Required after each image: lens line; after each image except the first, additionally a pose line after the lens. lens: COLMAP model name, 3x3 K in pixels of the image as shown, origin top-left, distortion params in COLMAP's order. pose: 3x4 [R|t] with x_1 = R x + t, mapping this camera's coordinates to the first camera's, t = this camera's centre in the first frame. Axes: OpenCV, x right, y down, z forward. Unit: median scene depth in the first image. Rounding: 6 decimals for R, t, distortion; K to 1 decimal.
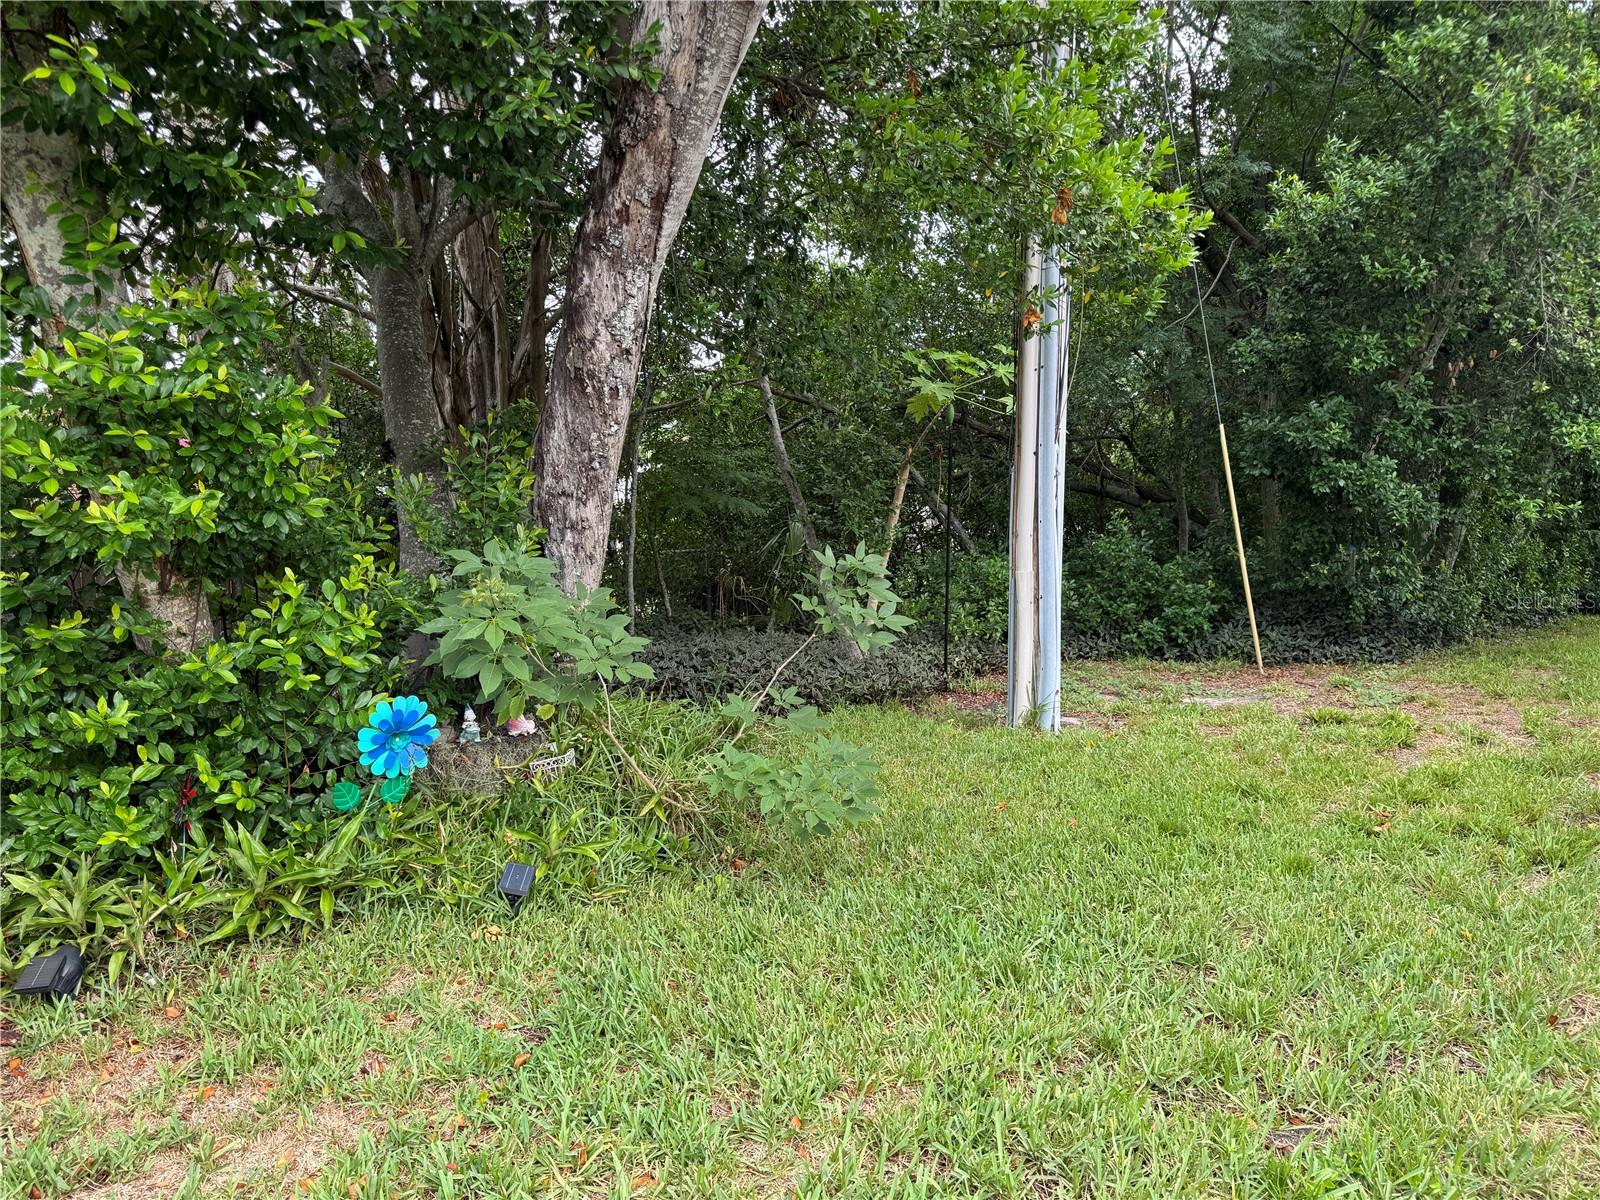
lens RADIAL K [[1131.5, 0, 800.0], [0, 1131.5, 600.0], [0, 0, 1]] dist [0.074496, -0.084151]
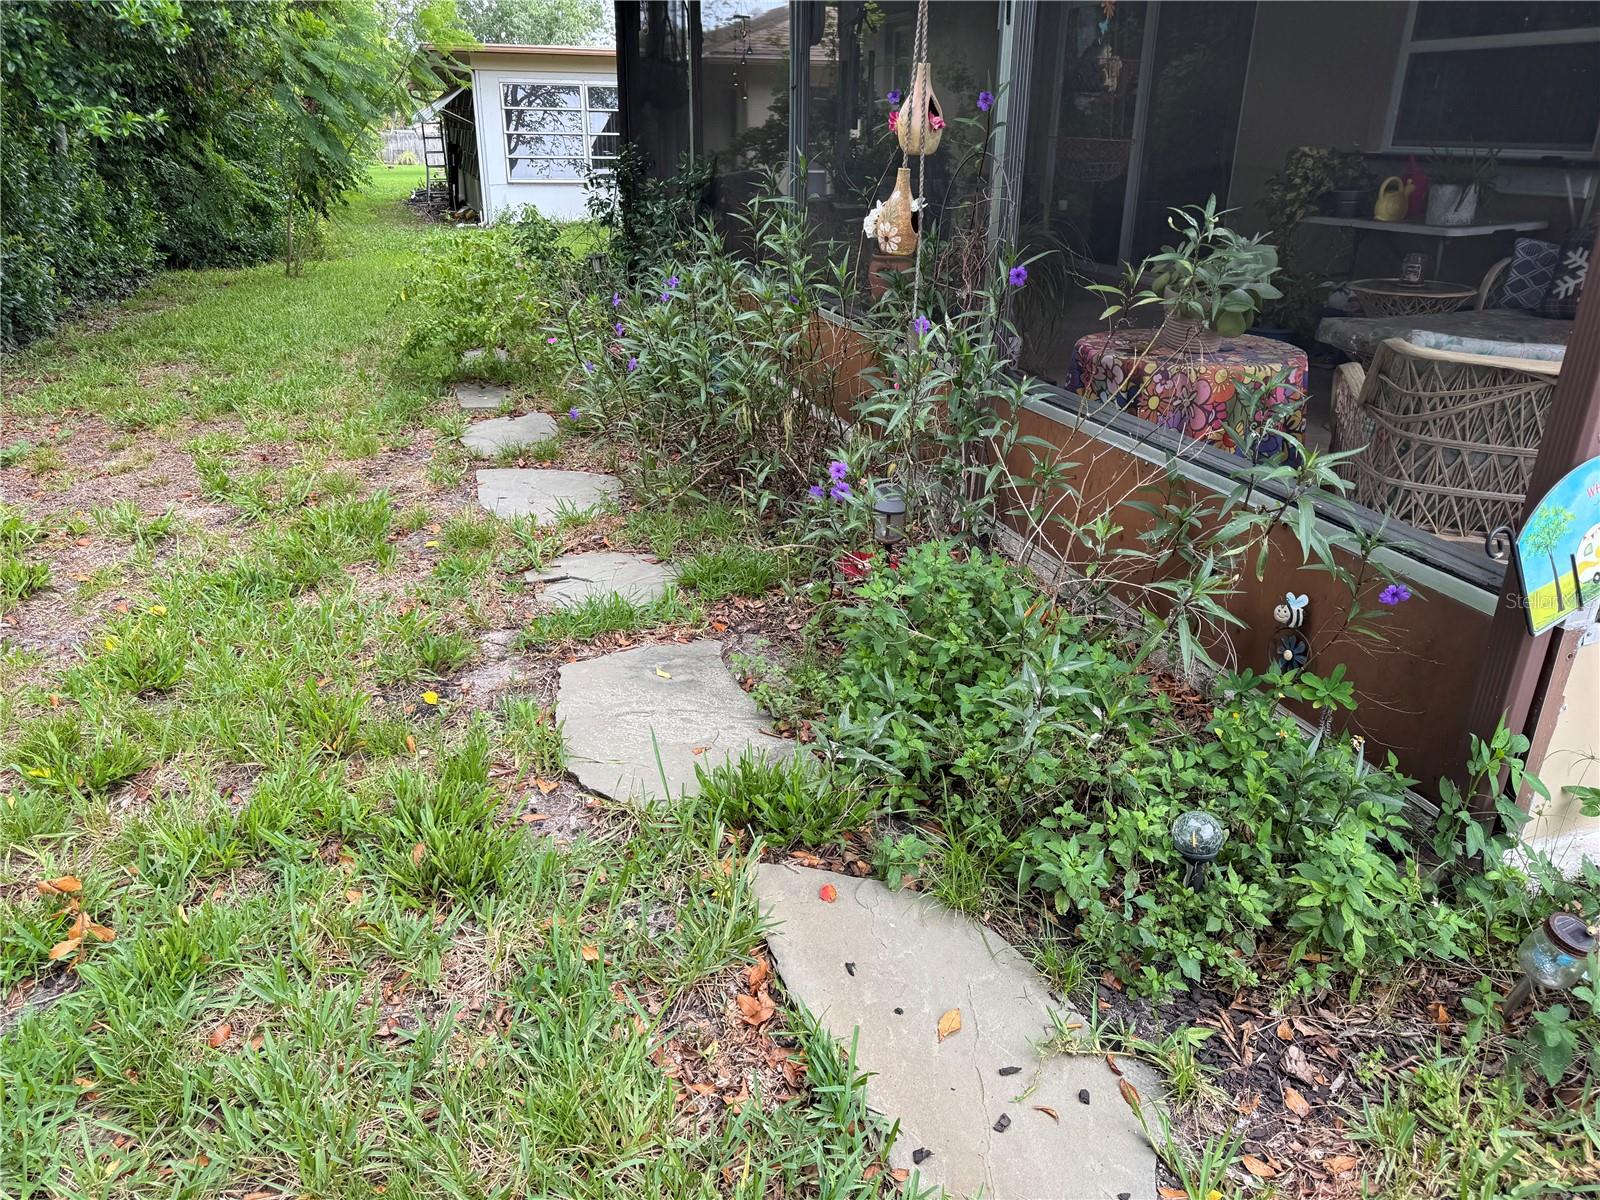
lens RADIAL K [[1131.5, 0, 800.0], [0, 1131.5, 600.0], [0, 0, 1]] dist [0.074496, -0.084151]
pose [[0.441917, -0.337994, 0.830945, 0.172810], [0.081990, 0.937643, 0.337790, -0.011599], [-0.893301, -0.081146, 0.442073, 0.320918]]
